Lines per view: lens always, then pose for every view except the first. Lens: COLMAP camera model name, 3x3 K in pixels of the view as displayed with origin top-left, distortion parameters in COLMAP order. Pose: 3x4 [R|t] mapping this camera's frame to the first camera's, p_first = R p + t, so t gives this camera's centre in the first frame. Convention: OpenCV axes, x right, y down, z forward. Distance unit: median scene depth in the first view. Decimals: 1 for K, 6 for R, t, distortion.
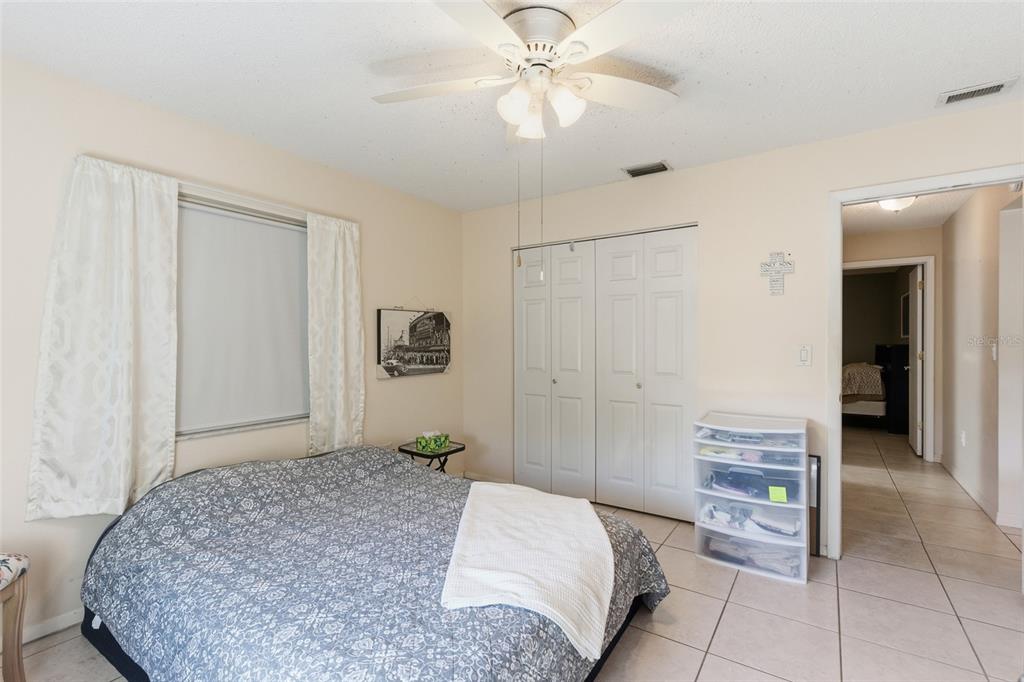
lens RADIAL K [[468.0, 0, 512.0], [0, 468.0, 337.8], [0, 0, 1]] dist [0.002506, 0.001732]
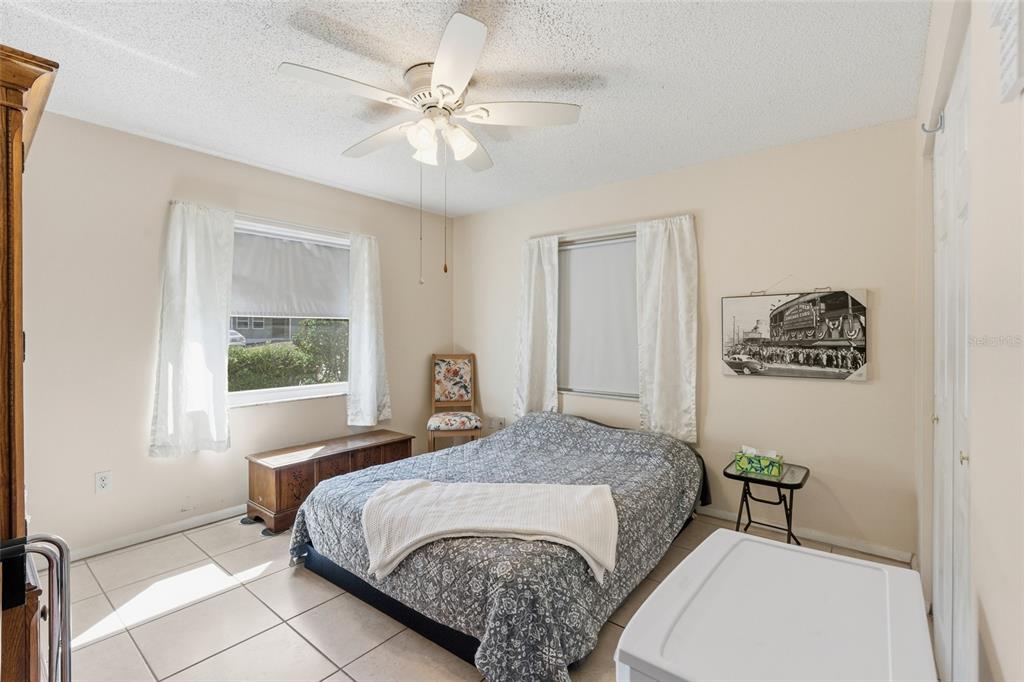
lens RADIAL K [[468.0, 0, 511.5], [0, 468.0, 339.8], [0, 0, 1]] dist [0.002506, 0.001732]
pose [[-0.080042, 0.017670, -0.996635, 0.603612], [0.006146, 0.999833, 0.017233, 0.001933], [0.996773, -0.004746, -0.080137, 0.616313]]
